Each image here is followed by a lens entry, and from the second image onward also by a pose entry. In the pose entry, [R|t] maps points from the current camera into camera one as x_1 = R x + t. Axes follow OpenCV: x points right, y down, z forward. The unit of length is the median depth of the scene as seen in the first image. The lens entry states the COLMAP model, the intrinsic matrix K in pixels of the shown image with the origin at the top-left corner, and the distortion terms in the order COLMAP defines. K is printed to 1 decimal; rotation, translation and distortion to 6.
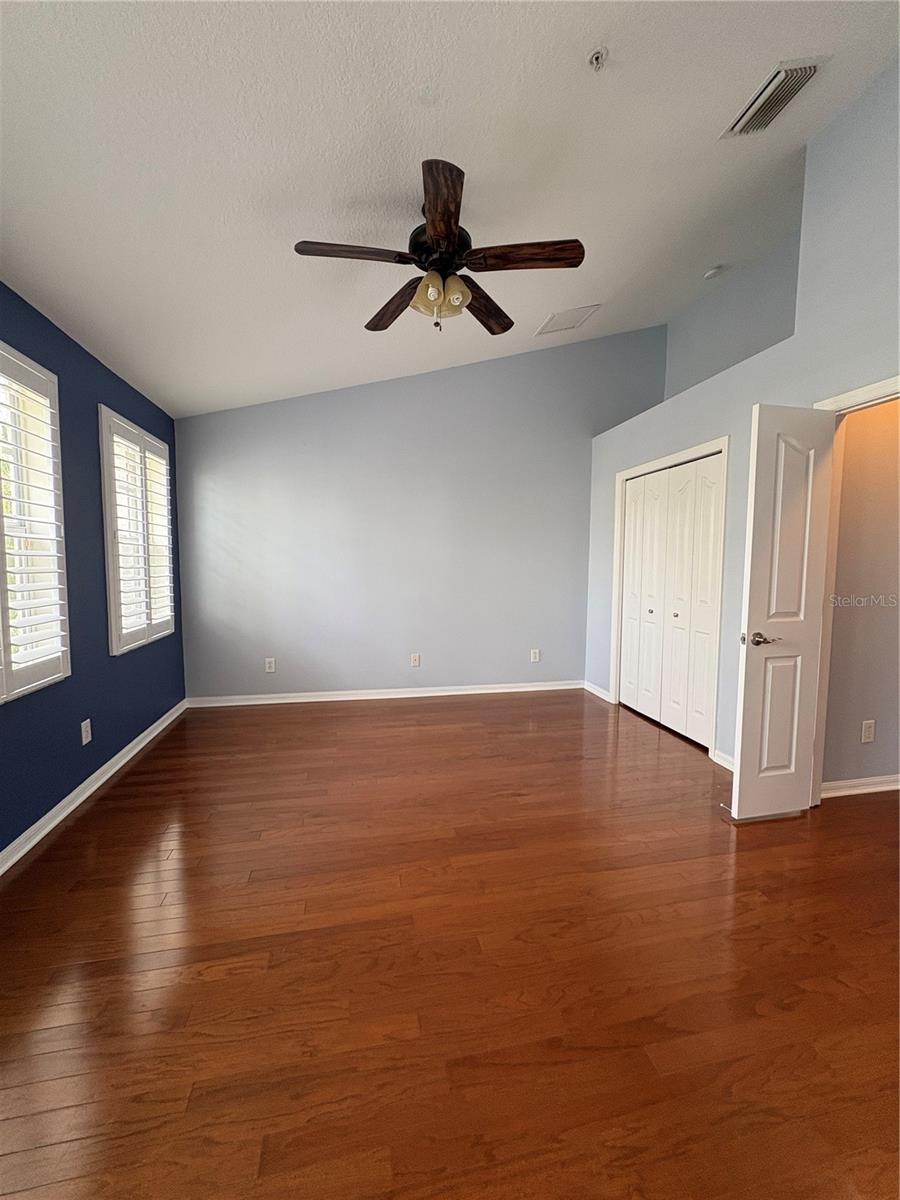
lens RADIAL K [[477.1, 0, 450.0], [0, 477.1, 598.9], [0, 0, 1]] dist [-0.000389, 0.000208]
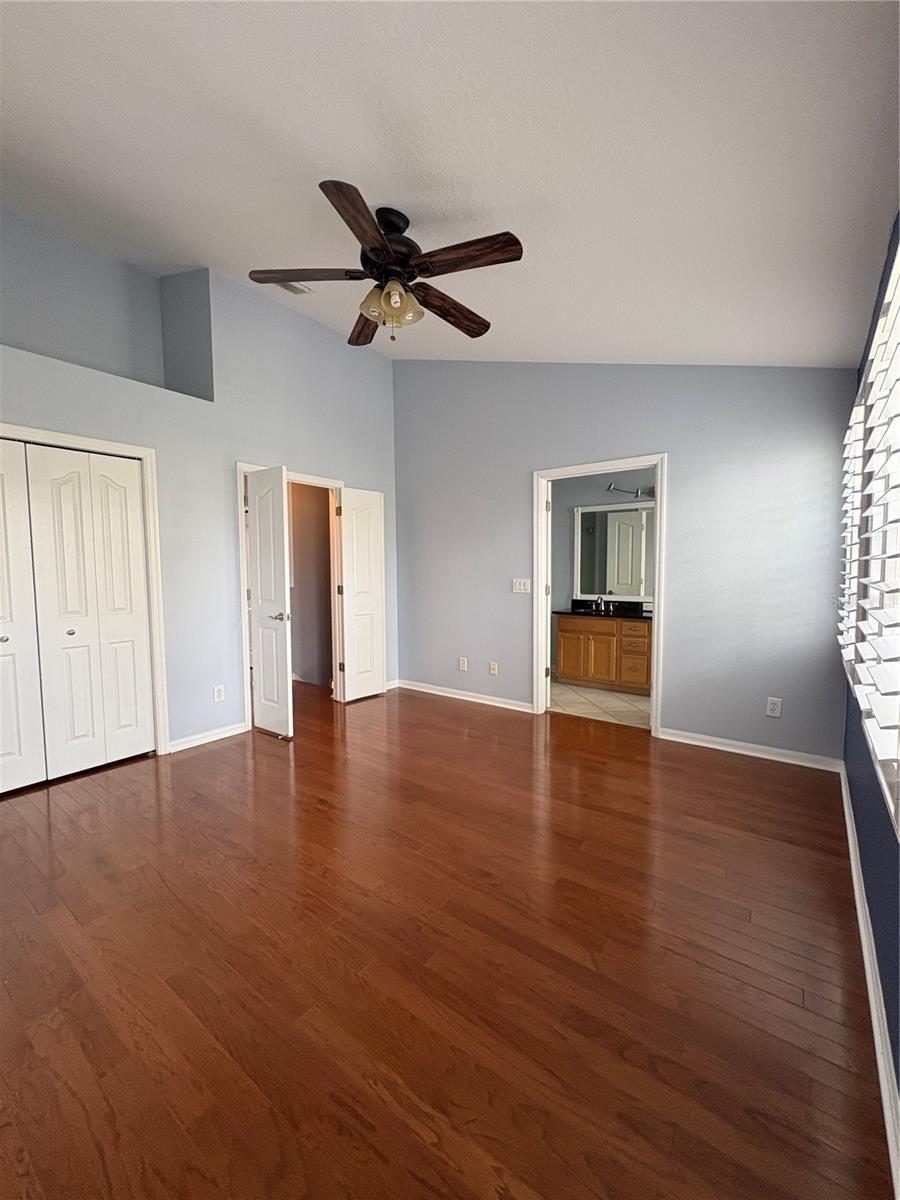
lens RADIAL K [[477.1, 0, 450.0], [0, 477.1, 598.9], [0, 0, 1]] dist [-0.000389, 0.000208]
pose [[-0.654749, -0.045679, 0.754464, -0.584430], [0.066730, 0.990781, 0.117898, -0.080045], [-0.752895, 0.127539, -0.645665, 1.065884]]
